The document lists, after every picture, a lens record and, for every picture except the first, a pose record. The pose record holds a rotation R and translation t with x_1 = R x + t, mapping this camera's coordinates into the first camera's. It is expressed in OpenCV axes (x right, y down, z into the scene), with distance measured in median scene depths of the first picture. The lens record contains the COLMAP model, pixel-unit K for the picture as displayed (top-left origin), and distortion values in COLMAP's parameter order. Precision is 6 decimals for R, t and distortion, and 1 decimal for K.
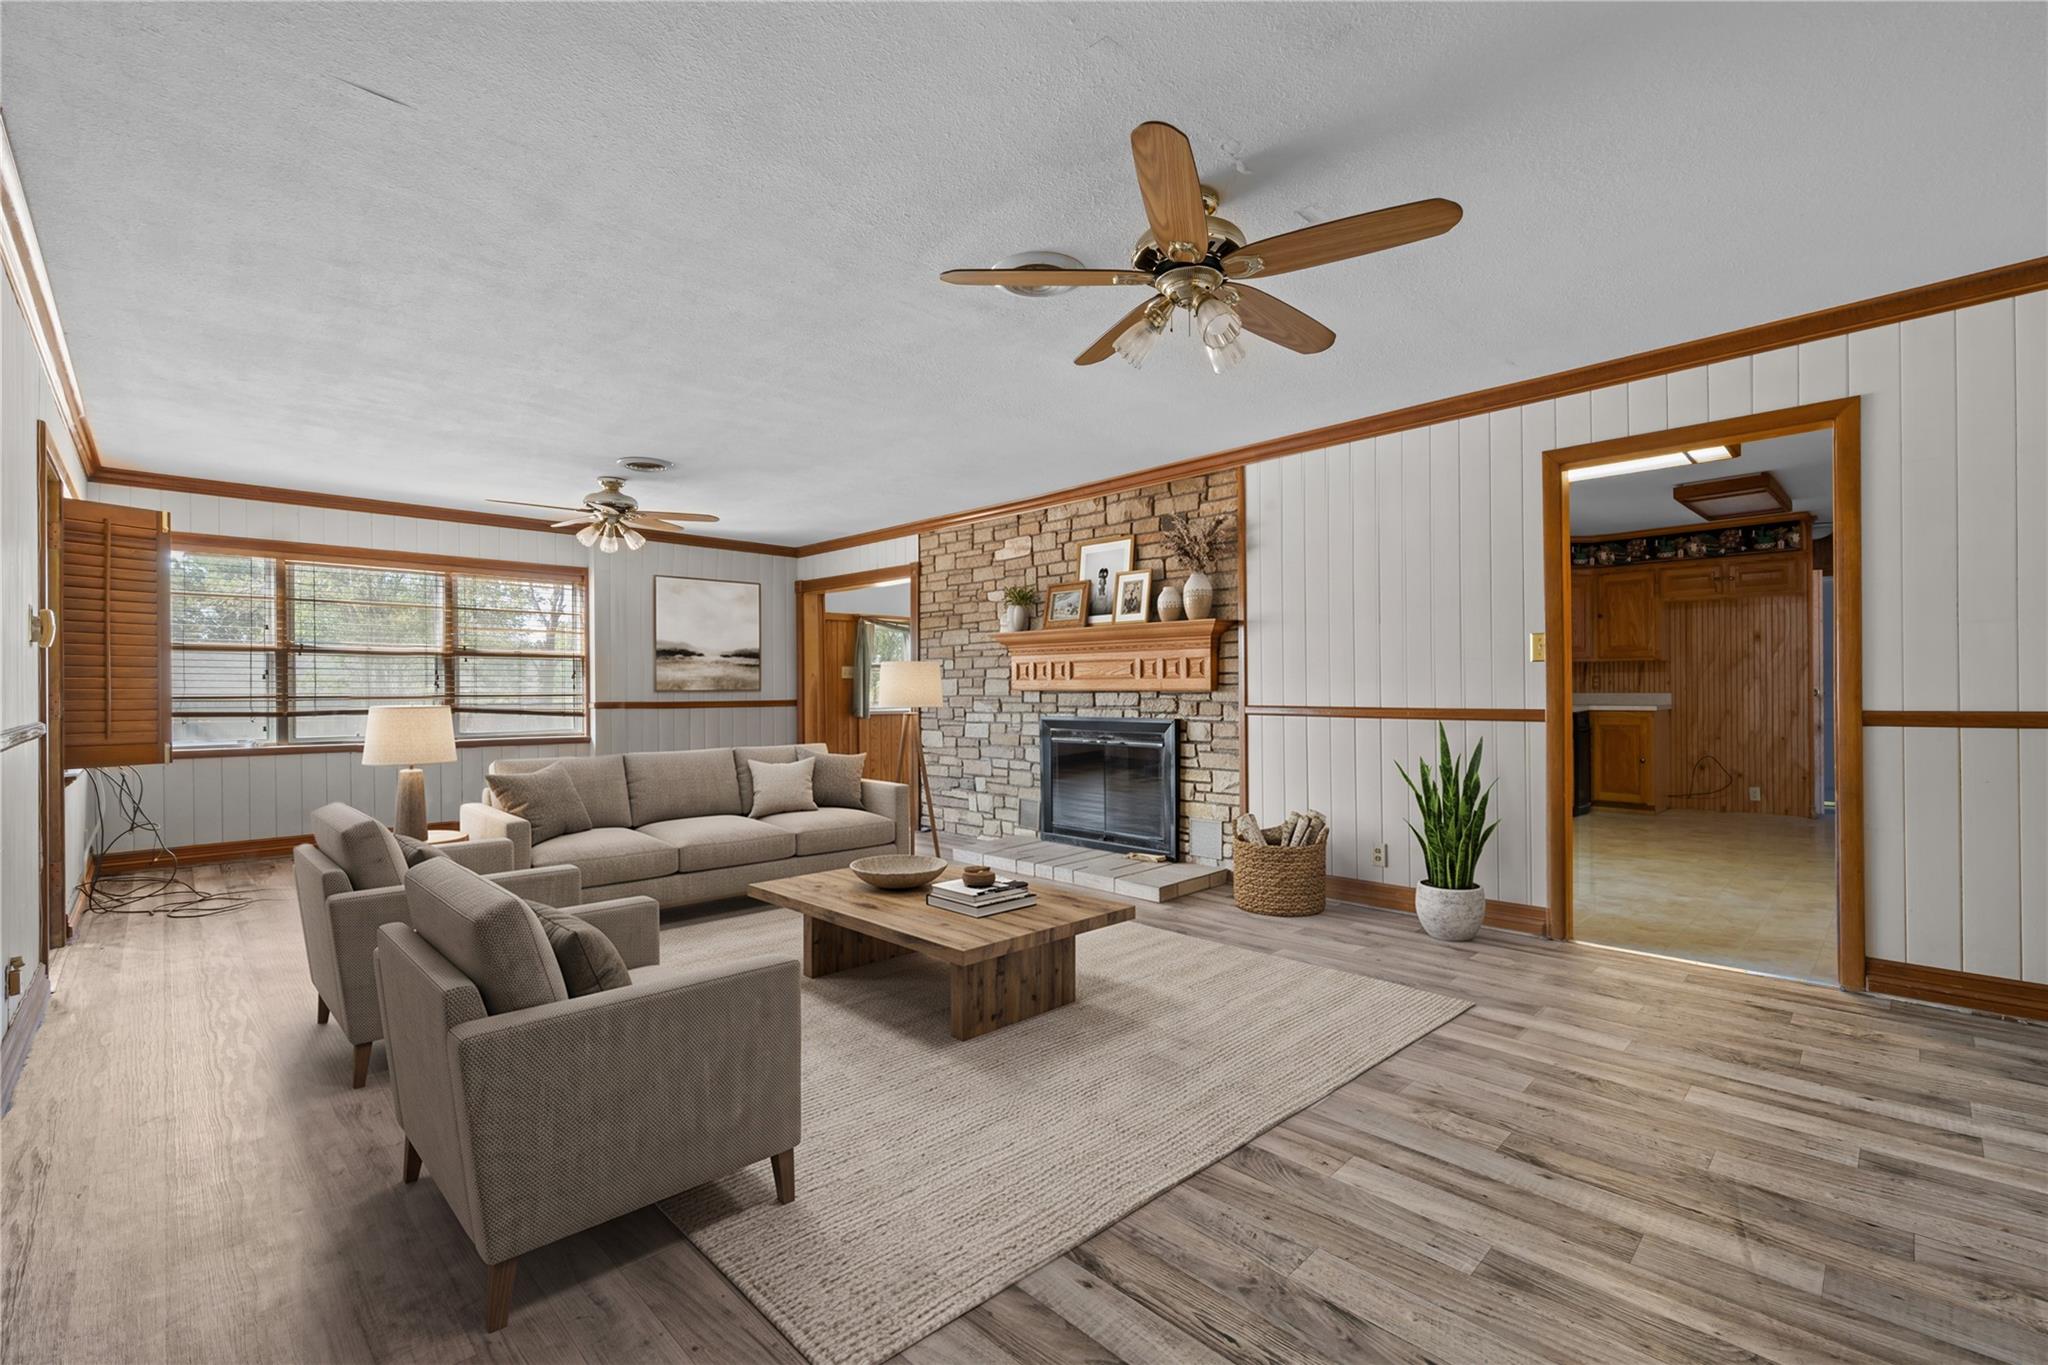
lens RADIAL K [[912.3, 0, 1024.0], [0, 912.3, 682.5], [0, 0, 1]] dist [-0.000468, -0.000103]
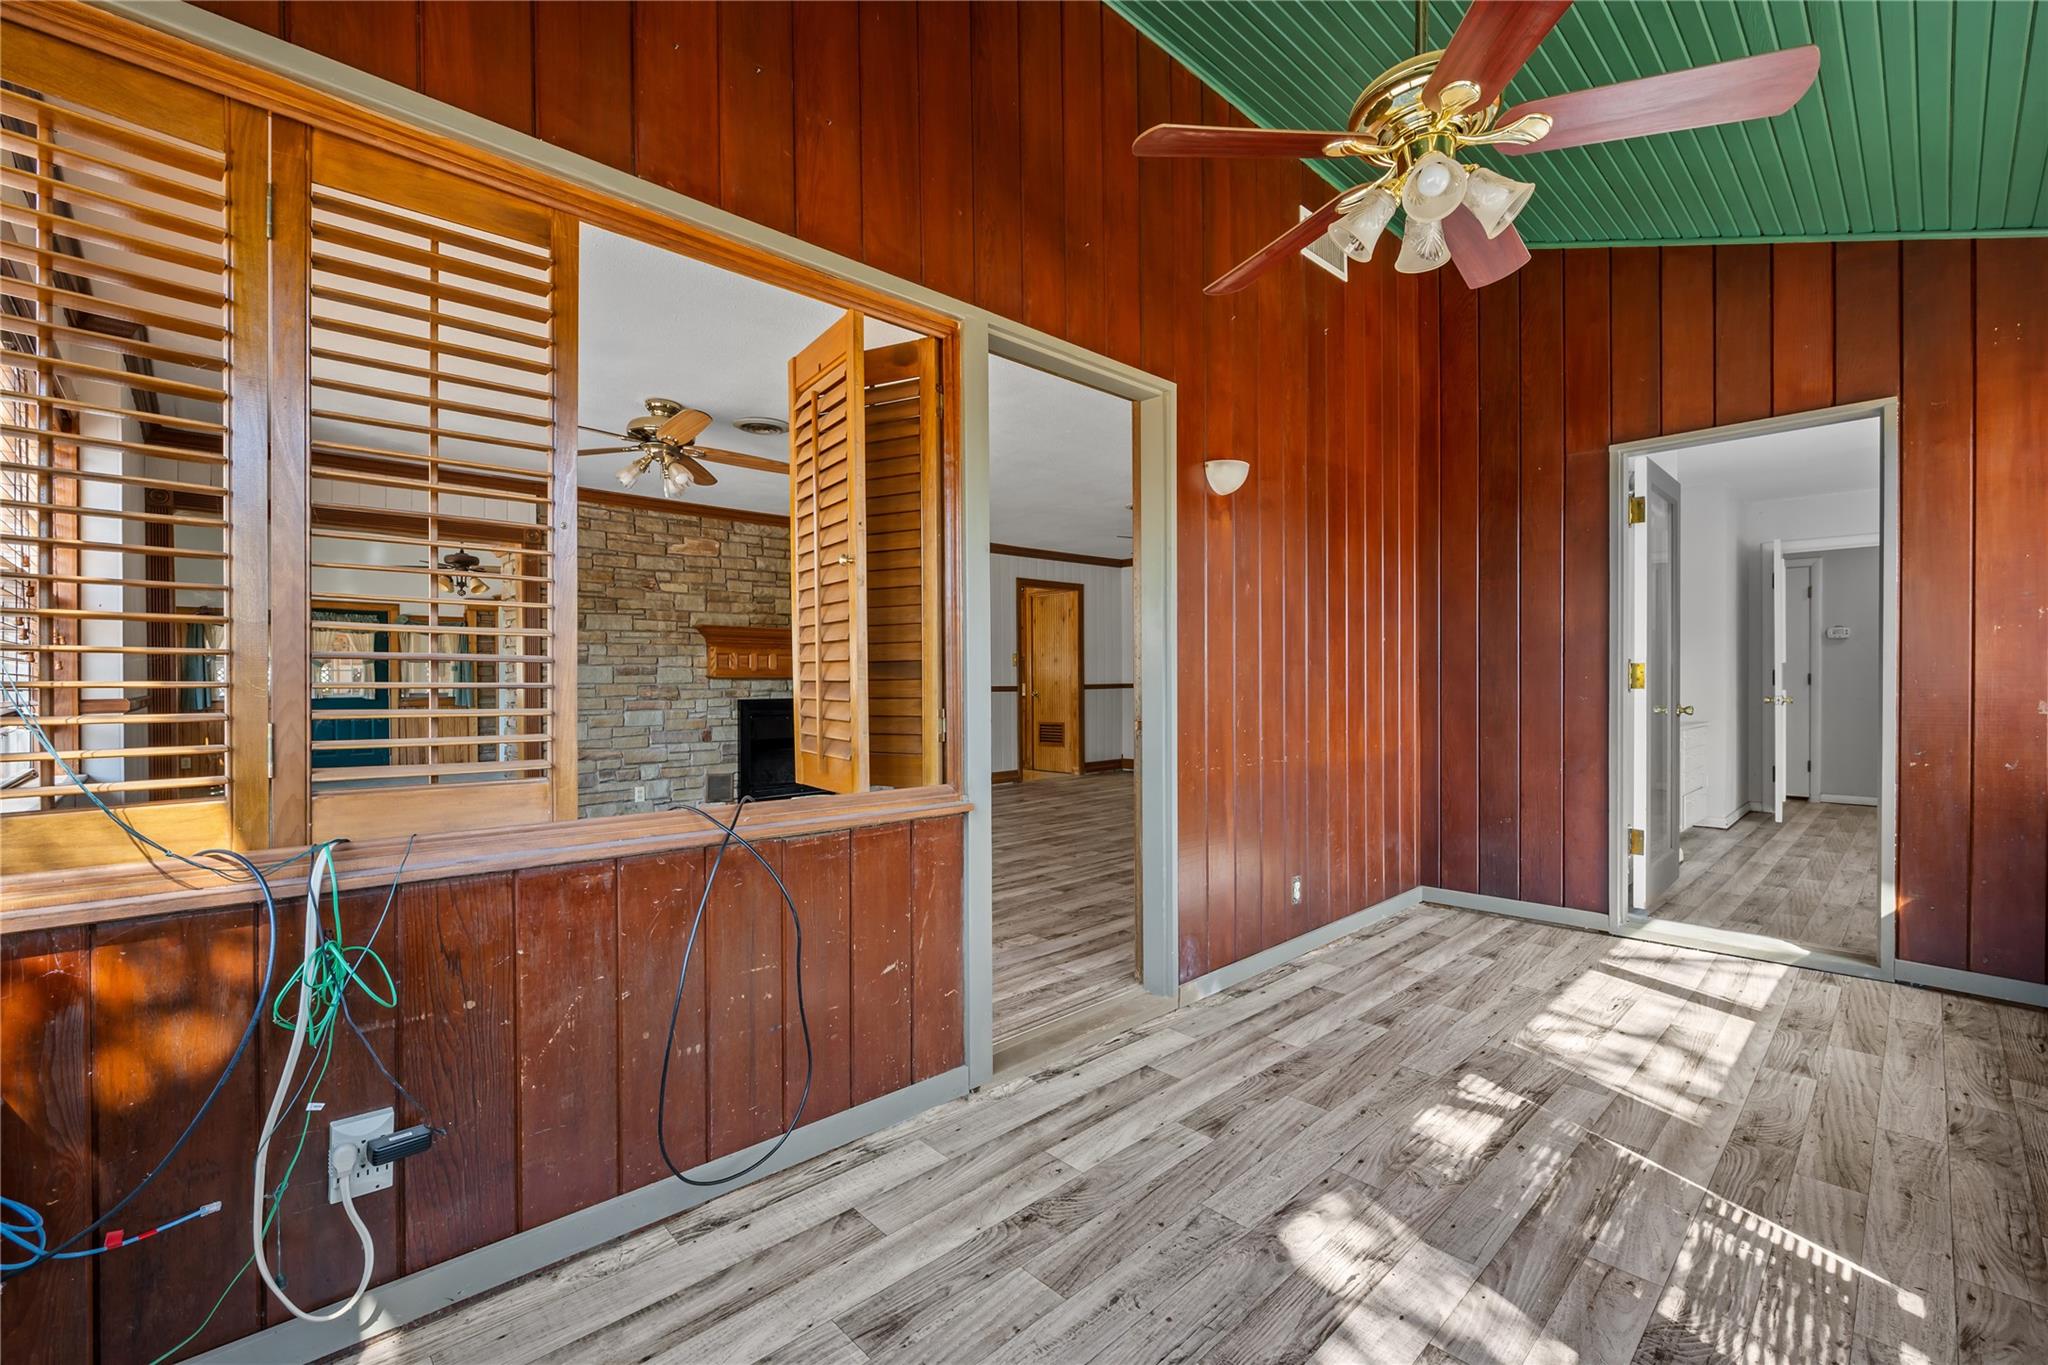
lens RADIAL K [[872.7, 0, 1028.1], [0, 872.7, 686.1], [0, 0, 1]] dist [-0.000038, -0.000048]
pose [[-0.008752, -0.011147, 0.999900, -1.832971], [-0.013150, 0.999853, 0.011031, 0.002325], [-0.999875, -0.013052, -0.008898, 1.075843]]
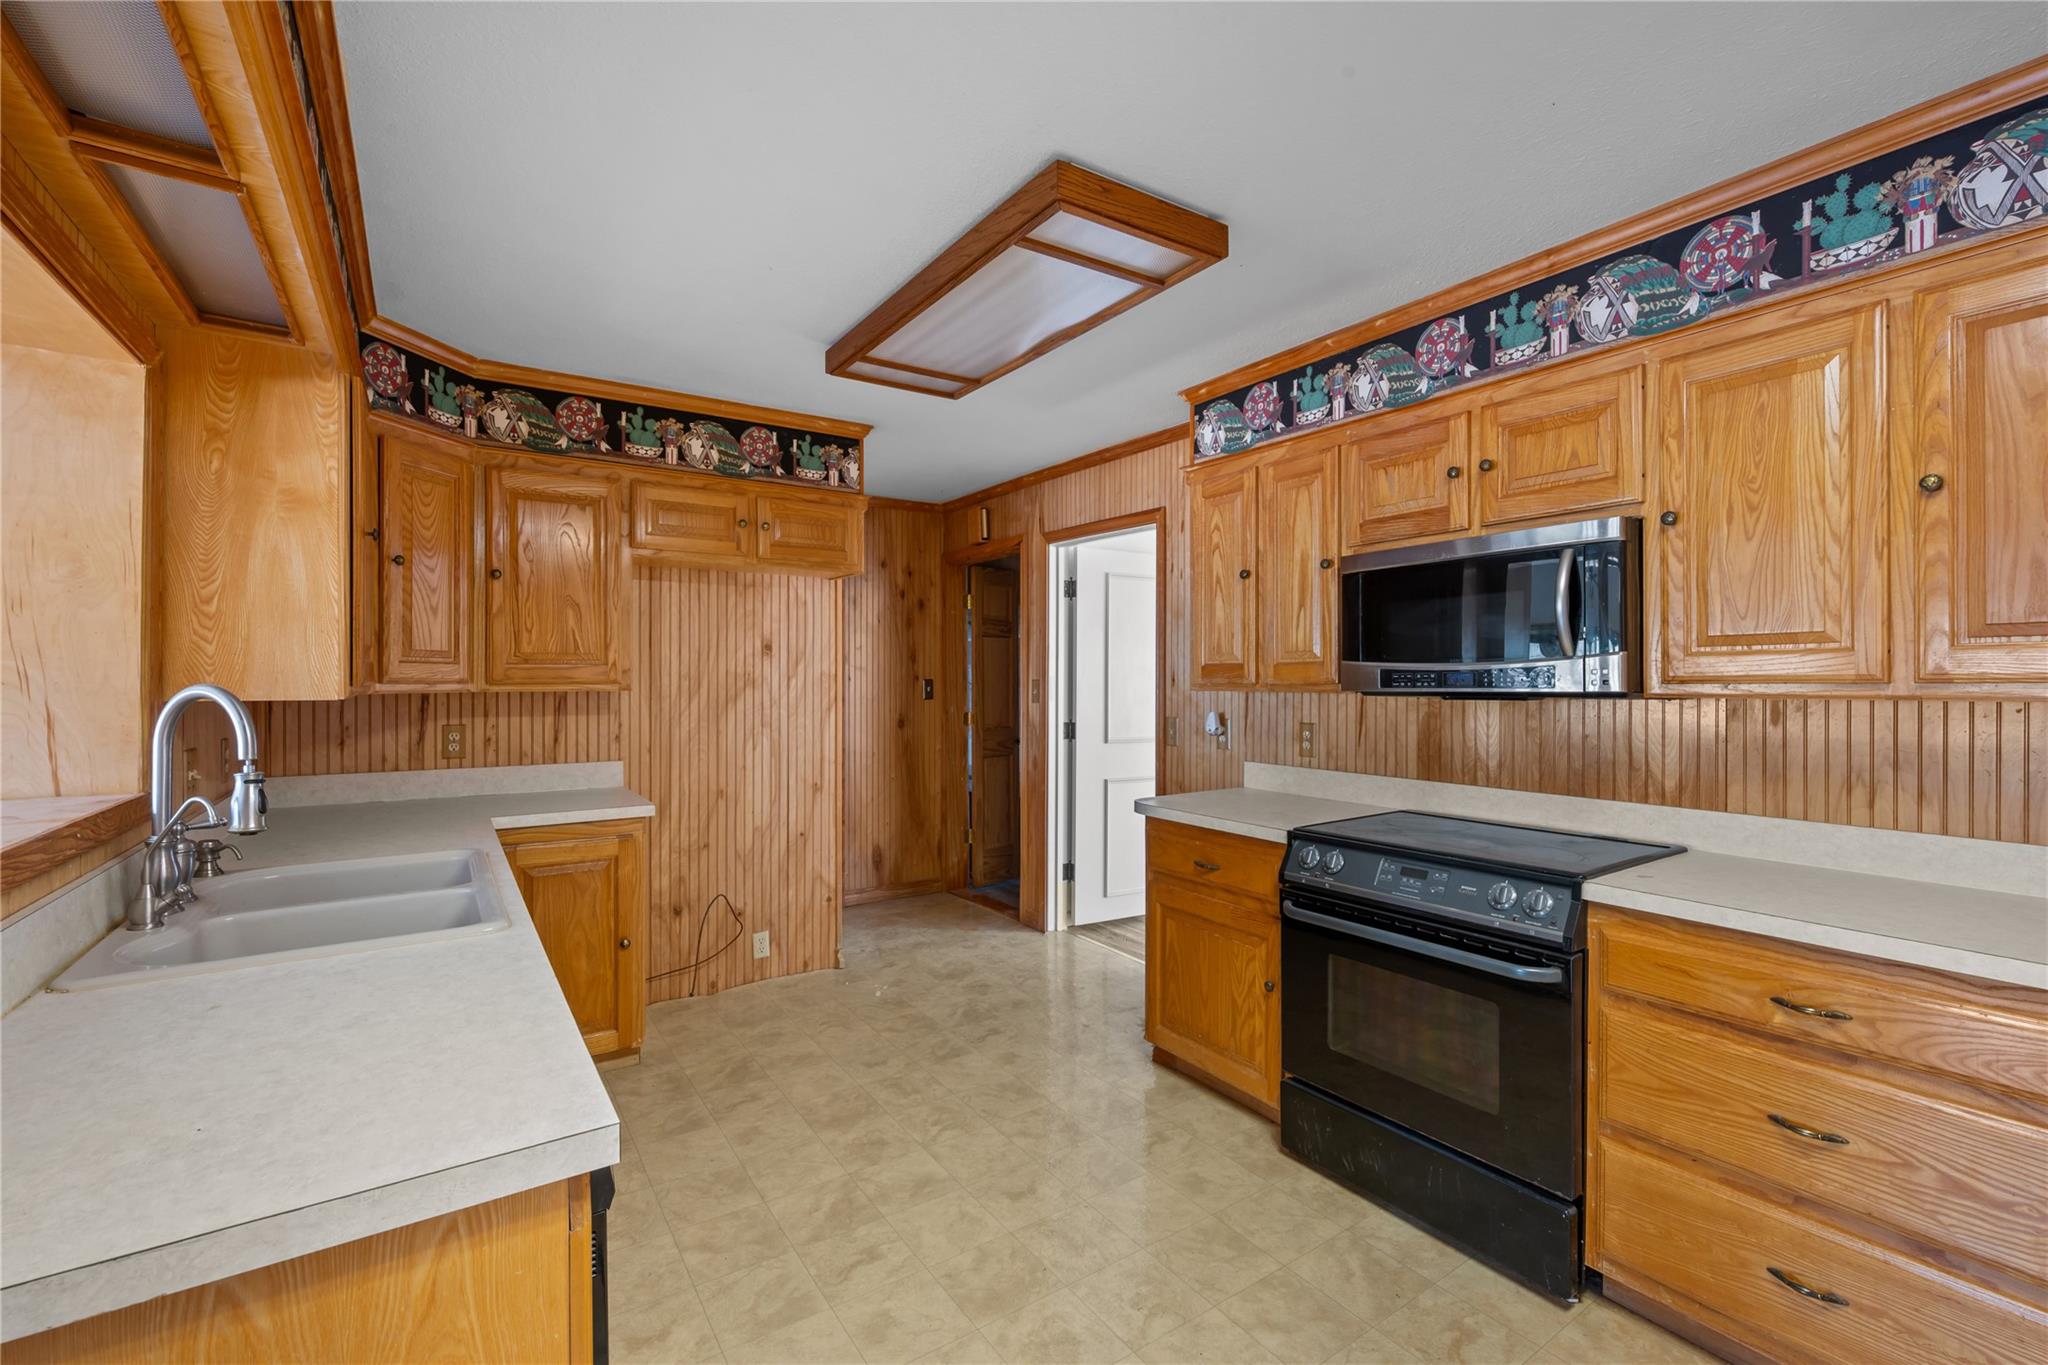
lens RADIAL K [[876.6, 0, 1024.0], [0, 876.6, 682.5], [0, 0, 1]] dist [0.001517, 0.000591]
pose [[0.156798, -0.006609, 0.987609, 0.308802], [-0.006935, 0.999946, 0.007793, -0.032944], [-0.987606, -0.008071, 0.156744, 0.732127]]
